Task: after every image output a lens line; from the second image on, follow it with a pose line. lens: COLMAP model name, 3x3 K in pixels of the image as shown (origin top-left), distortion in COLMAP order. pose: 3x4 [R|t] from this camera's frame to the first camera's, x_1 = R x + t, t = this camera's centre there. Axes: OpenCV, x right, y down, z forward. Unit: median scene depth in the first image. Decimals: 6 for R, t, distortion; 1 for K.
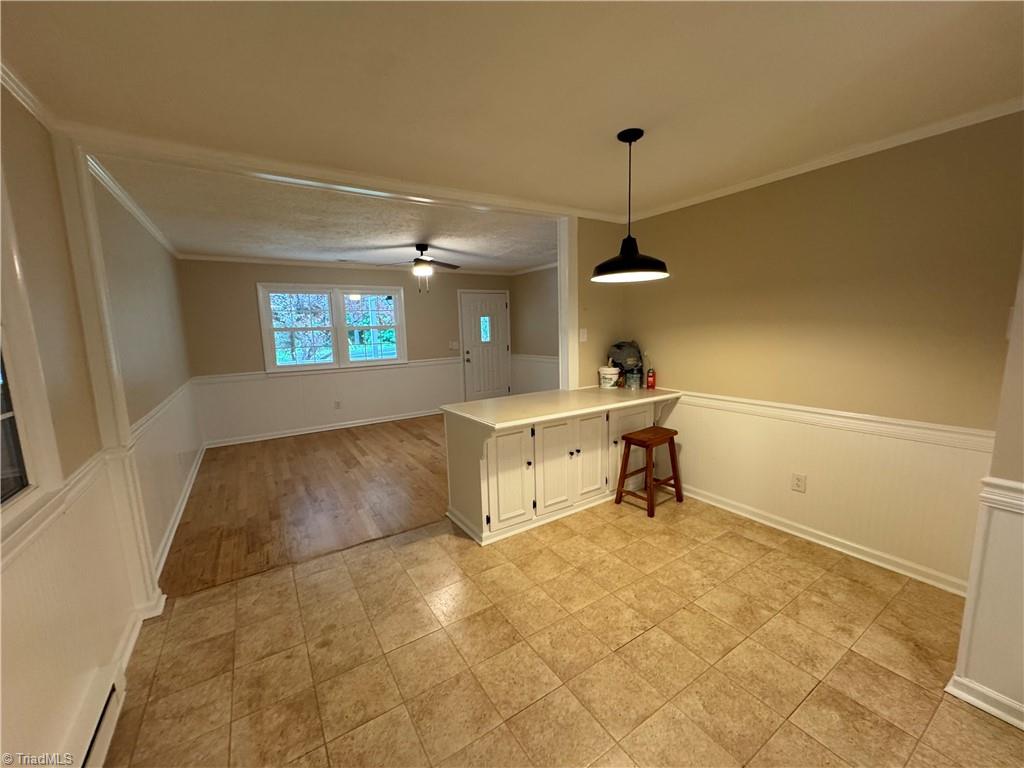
lens RADIAL K [[406.7, 0, 510.1], [0, 406.7, 382.1], [0, 0, 1]] dist [-0.002756, -0.000013]
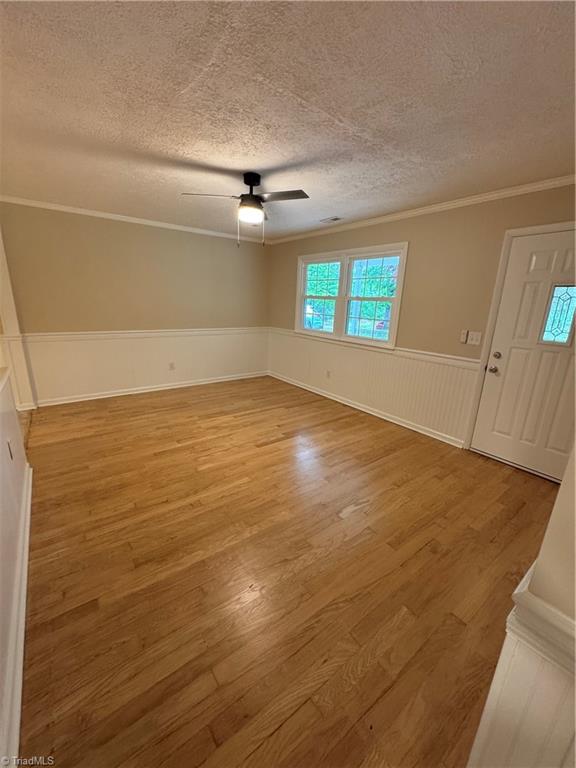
lens RADIAL K [[305.0, 0, 289.0], [0, 305.0, 384.6], [0, 0, 1]] dist [-0.002756, -0.000013]
pose [[0.077360, 0.297018, -0.951733, 0.354131], [-0.175558, 0.943736, 0.280252, -0.135276], [0.981425, 0.145404, 0.125151, 0.923119]]
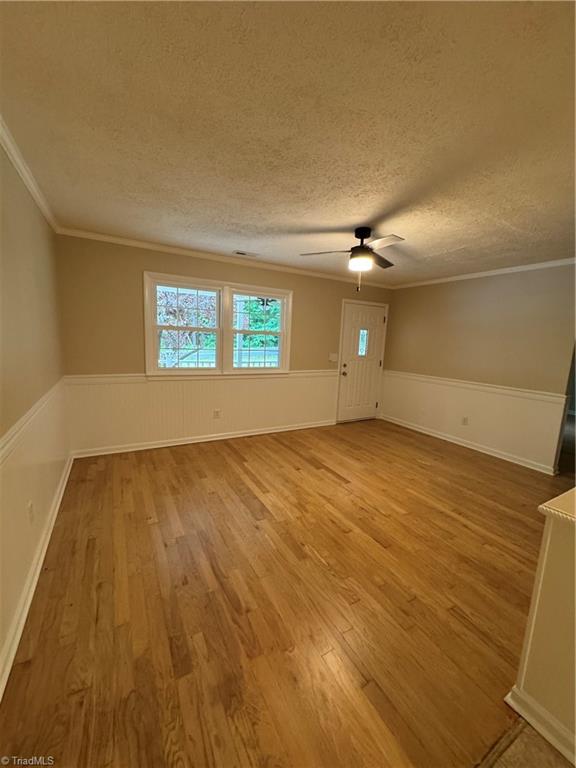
lens RADIAL K [[305.0, 0, 289.0], [0, 305.0, 384.6], [0, 0, 1]] dist [-0.002756, -0.000013]
pose [[0.996133, 0.078551, -0.039366, -0.273442], [-0.077970, 0.996826, 0.016094, -0.039381], [0.040505, -0.012962, 0.999095, 0.364622]]
